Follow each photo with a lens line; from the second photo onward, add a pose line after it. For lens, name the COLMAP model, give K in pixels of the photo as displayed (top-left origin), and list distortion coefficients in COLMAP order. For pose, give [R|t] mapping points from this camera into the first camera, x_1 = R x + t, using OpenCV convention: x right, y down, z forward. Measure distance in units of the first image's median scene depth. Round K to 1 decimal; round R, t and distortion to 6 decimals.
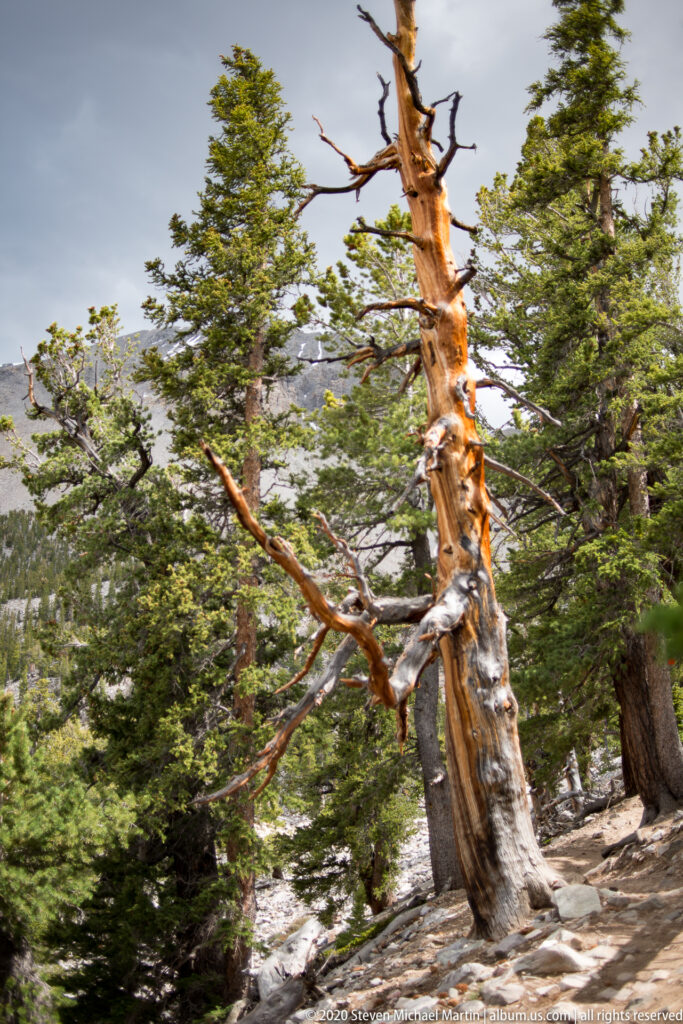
lens RADIAL K [[1015.7, 0, 337.8], [0, 1015.7, 495.1], [0, 0, 1]] dist [-0.125457, 0.137963]
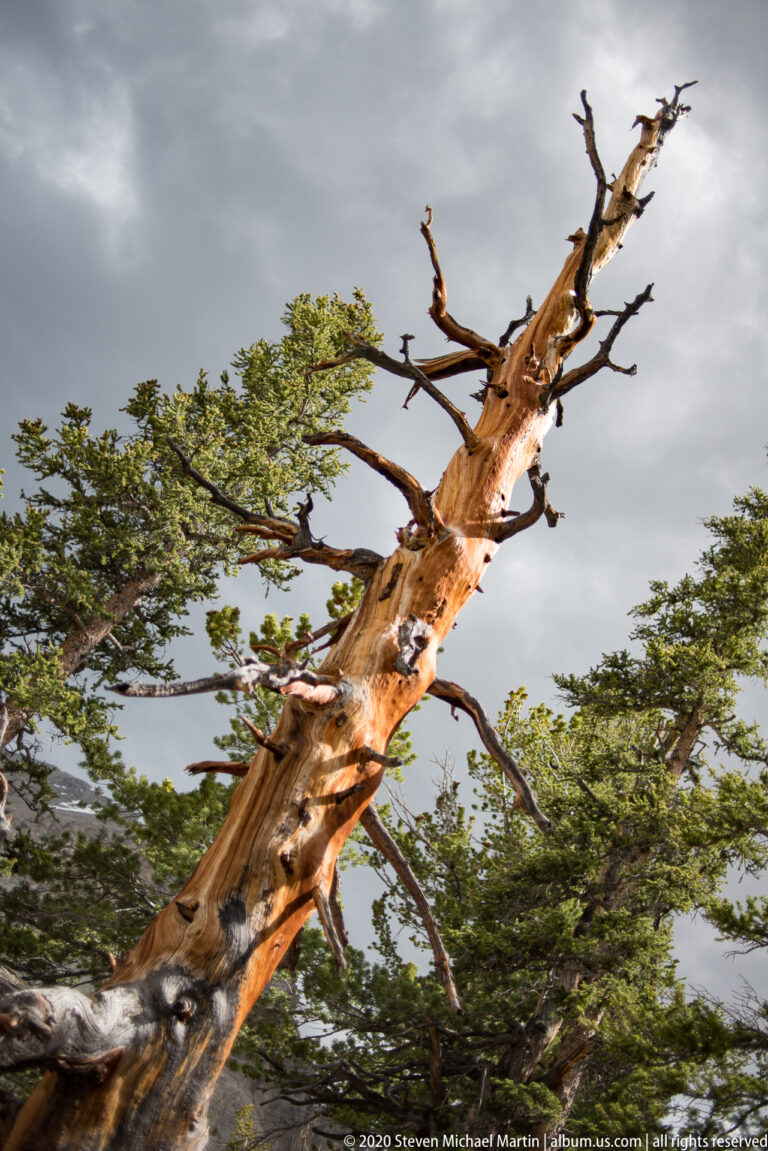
lens RADIAL K [[1141.7, 0, 379.8], [0, 1141.7, 556.5], [0, 0, 1]] dist [-0.125457, 0.137963]
pose [[0.831864, 0.551333, -0.063520, 0.085492], [-0.516828, 0.727883, -0.450639, 0.079645], [-0.202217, 0.407699, 0.890443, 0.358415]]
